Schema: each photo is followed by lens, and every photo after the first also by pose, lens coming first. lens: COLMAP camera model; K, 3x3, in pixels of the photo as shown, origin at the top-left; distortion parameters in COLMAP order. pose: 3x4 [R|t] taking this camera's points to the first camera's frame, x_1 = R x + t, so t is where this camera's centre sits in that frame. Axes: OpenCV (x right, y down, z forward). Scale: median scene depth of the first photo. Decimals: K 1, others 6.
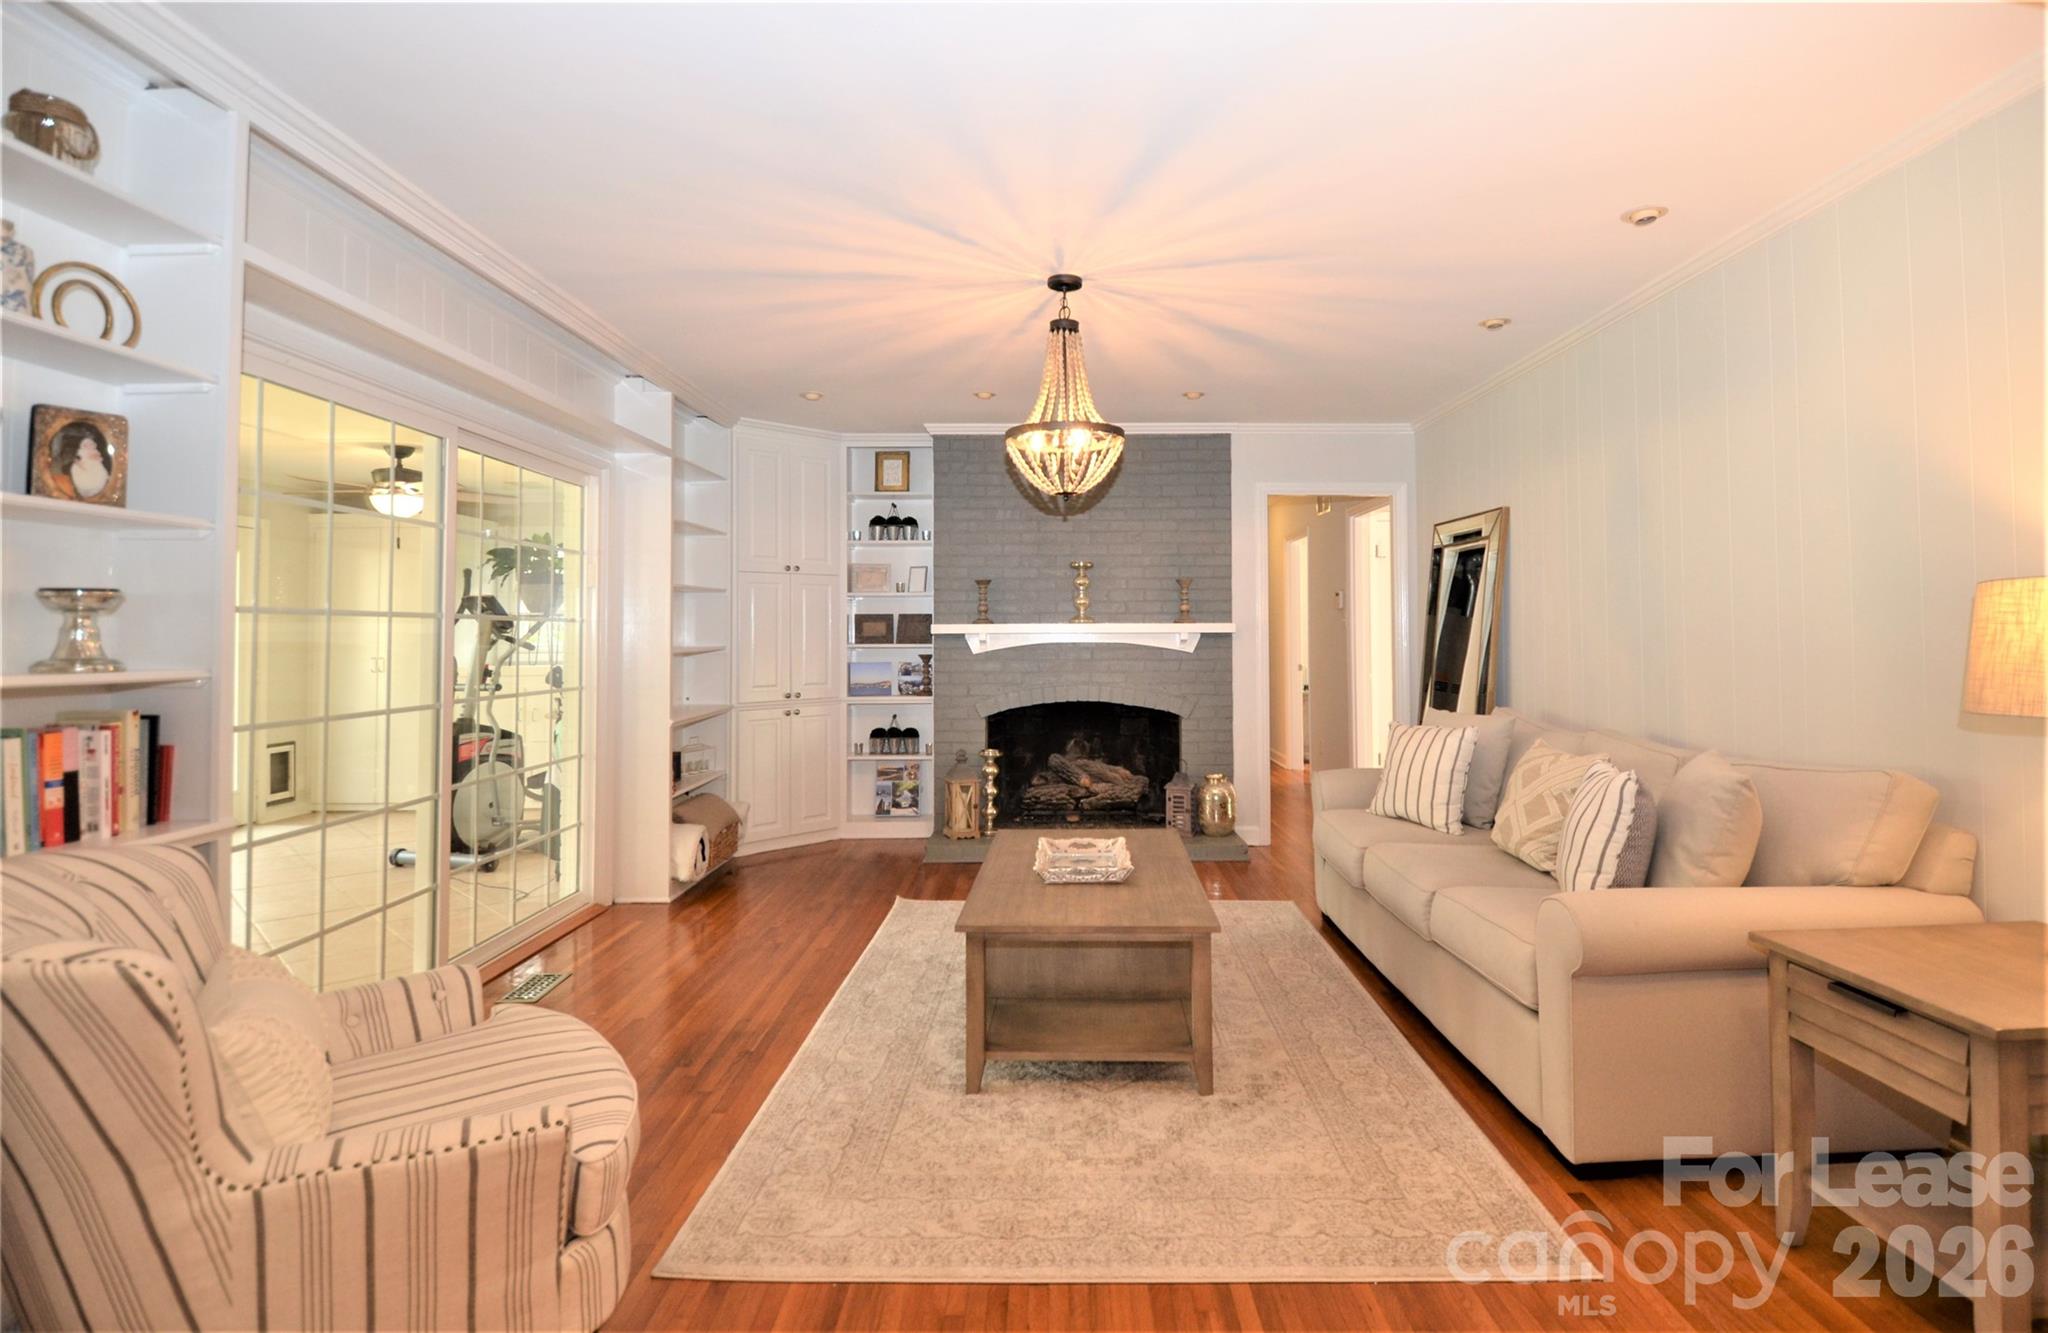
lens RADIAL K [[1007.1, 0, 1041.4], [0, 1007.1, 606.9], [0, 0, 1]] dist [0.027168, -0.029629]
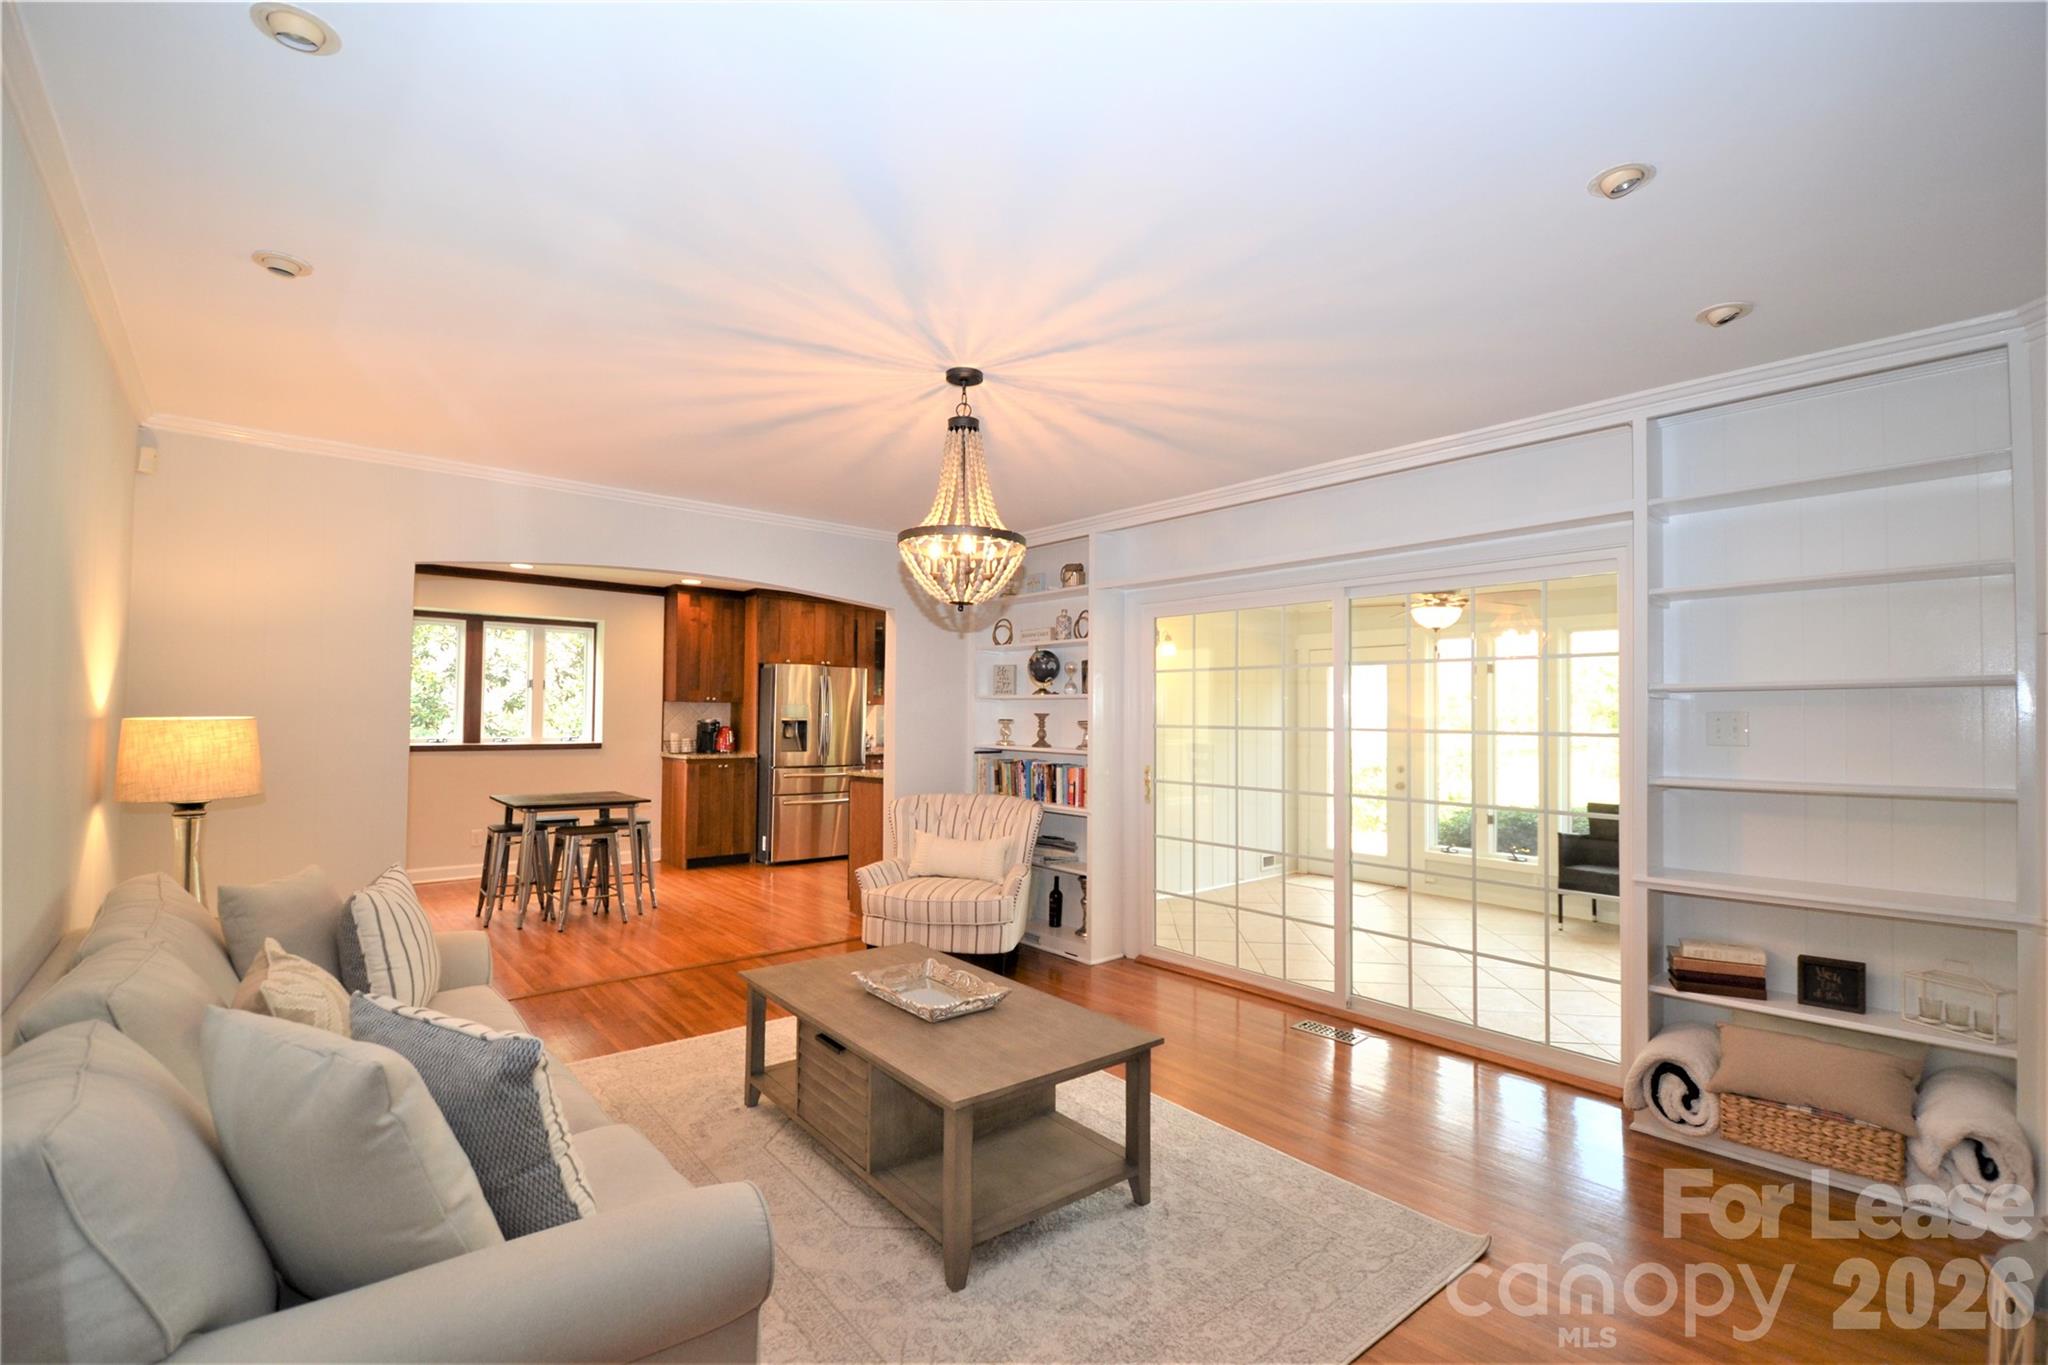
lens RADIAL K [[902.6, 0, 1025.7], [0, 902.6, 690.5], [0, 0, 1]] dist [0.010852, -0.016891]
pose [[-0.768806, -0.018648, -0.639210, 0.317116], [0.014018, 0.998843, -0.046001, 0.003745], [0.639328, -0.044326, -0.767655, 1.043112]]
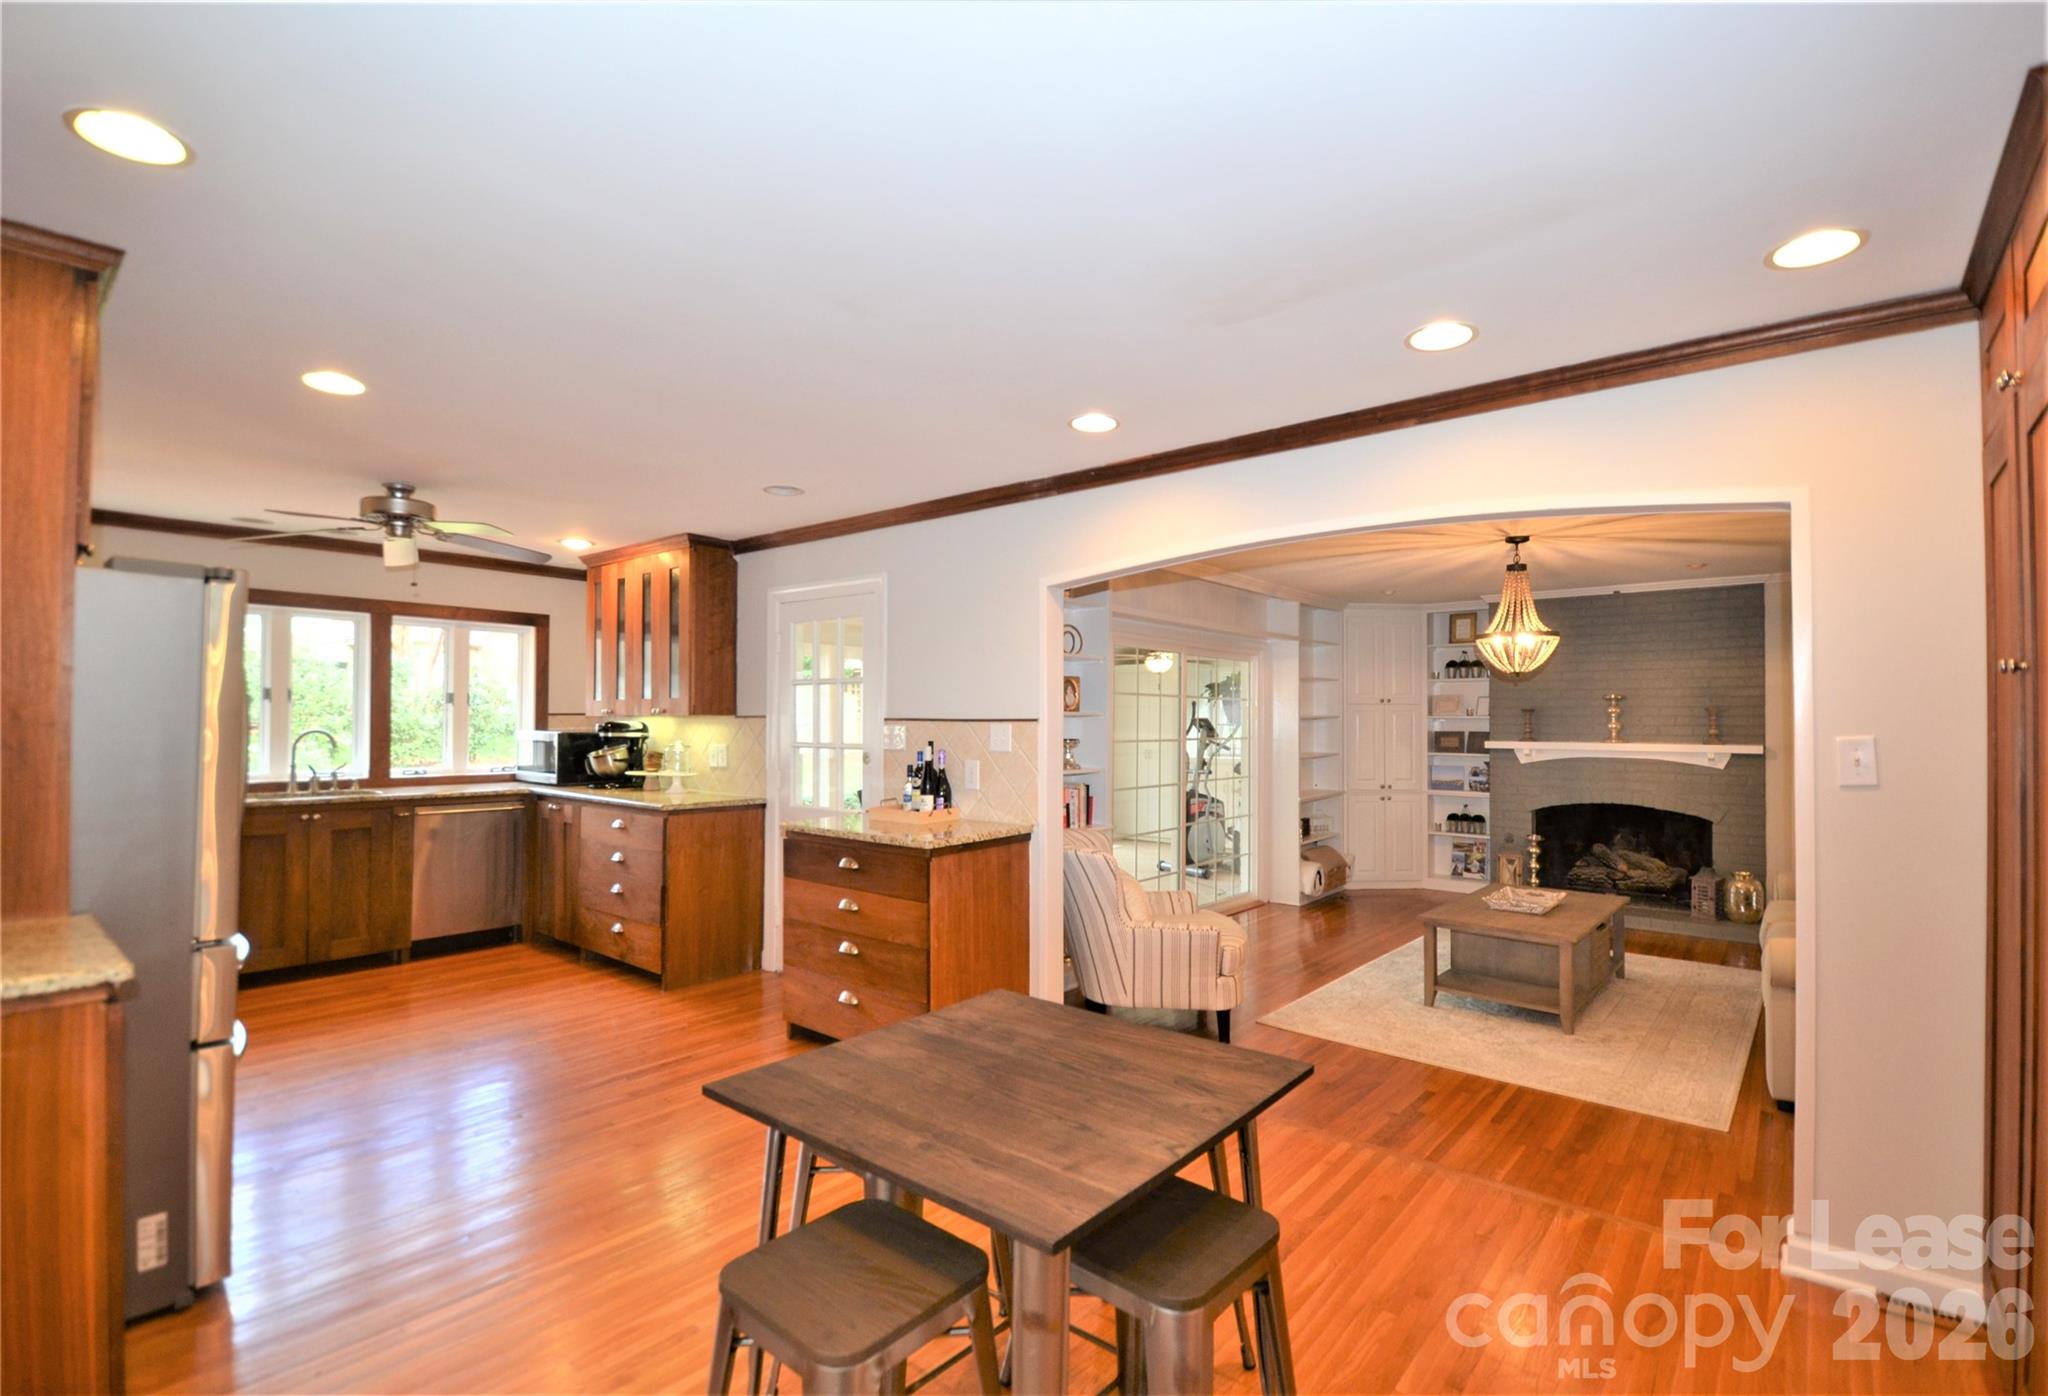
lens RADIAL K [[944.6, 0, 1027.4], [0, 944.6, 700.6], [0, 0, 1]] dist [-0.002918, -0.000859]
pose [[0.767869, -0.003897, -0.640595, 0.241113], [0.009277, 0.999944, 0.005038, -0.051367], [0.640540, -0.009811, 0.767862, -0.405961]]
